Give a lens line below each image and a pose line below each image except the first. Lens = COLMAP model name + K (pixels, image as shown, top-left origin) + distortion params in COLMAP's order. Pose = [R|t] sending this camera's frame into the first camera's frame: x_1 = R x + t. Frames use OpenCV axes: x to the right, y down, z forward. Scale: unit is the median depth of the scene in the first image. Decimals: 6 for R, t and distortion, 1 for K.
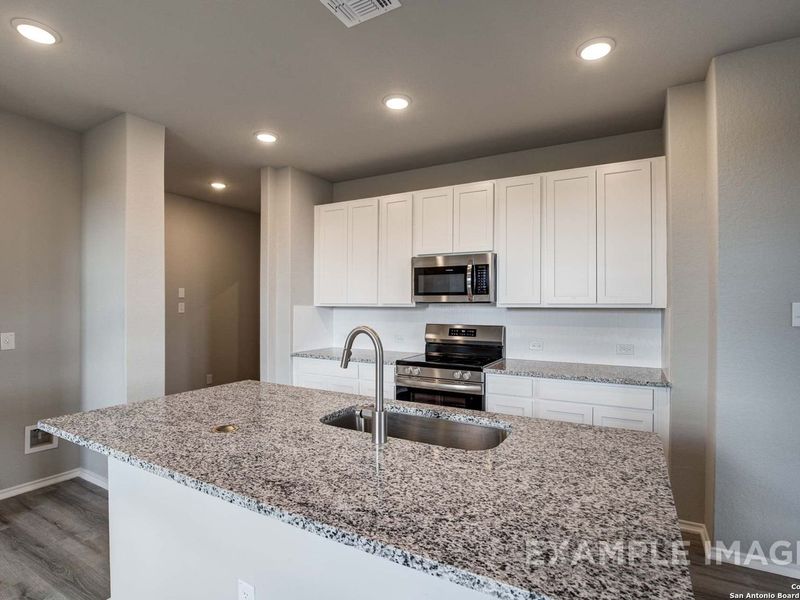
lens RADIAL K [[410.8, 0, 406.4], [0, 410.8, 306.5], [0, 0, 1]] dist [-0.033987, 0.001273]
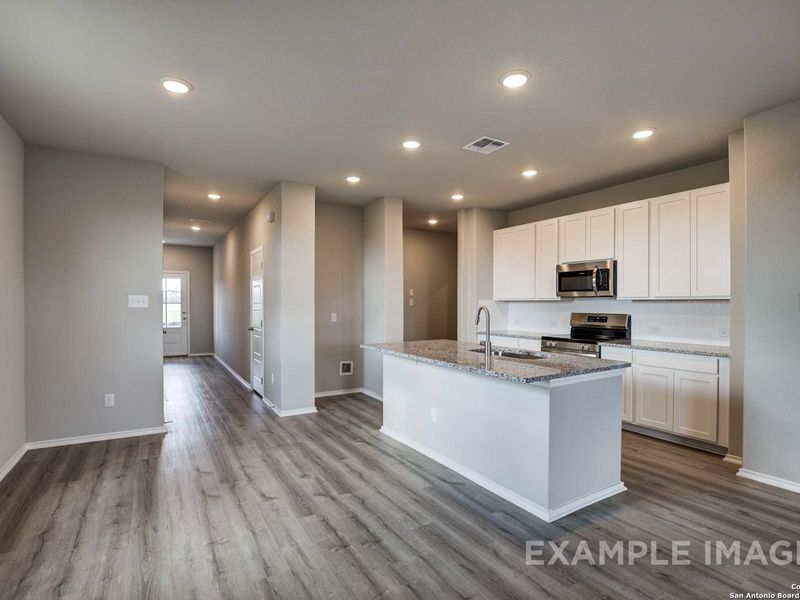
lens RADIAL K [[414.7, 0, 399.5], [0, 414.7, 303.7], [0, 0, 1]] dist [-0.026130, -0.000099]
pose [[0.861887, -0.001968, -0.507096, 0.283746], [0.001072, 0.999997, -0.002058, 0.016530], [0.507099, 0.001230, 0.861887, -0.525217]]
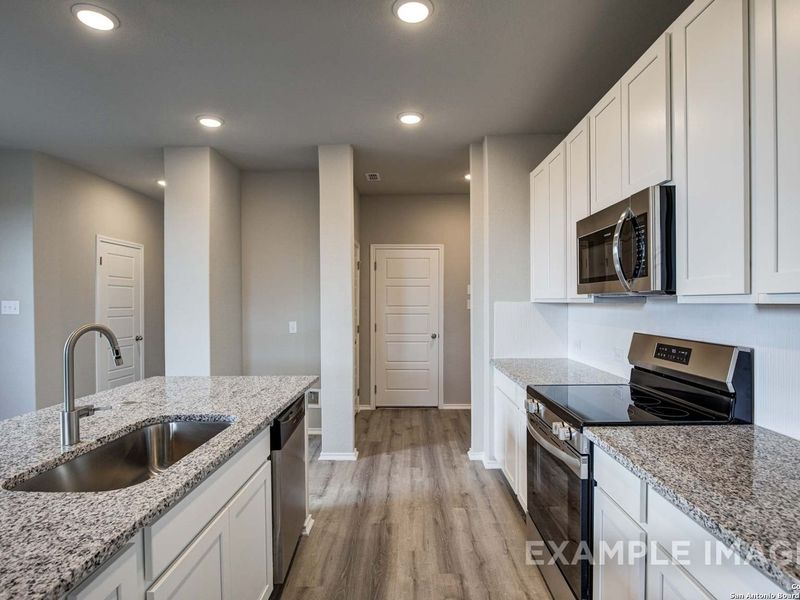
lens RADIAL K [[434.0, 0, 402.4], [0, 434.0, 305.1], [0, 0, 1]] dist [-0.004850, -0.000175]
pose [[0.461948, 0.000117, -0.886907, 0.491859], [0.004691, 0.999986, 0.002576, 0.001385], [0.886895, -0.005350, 0.461941, 0.500337]]
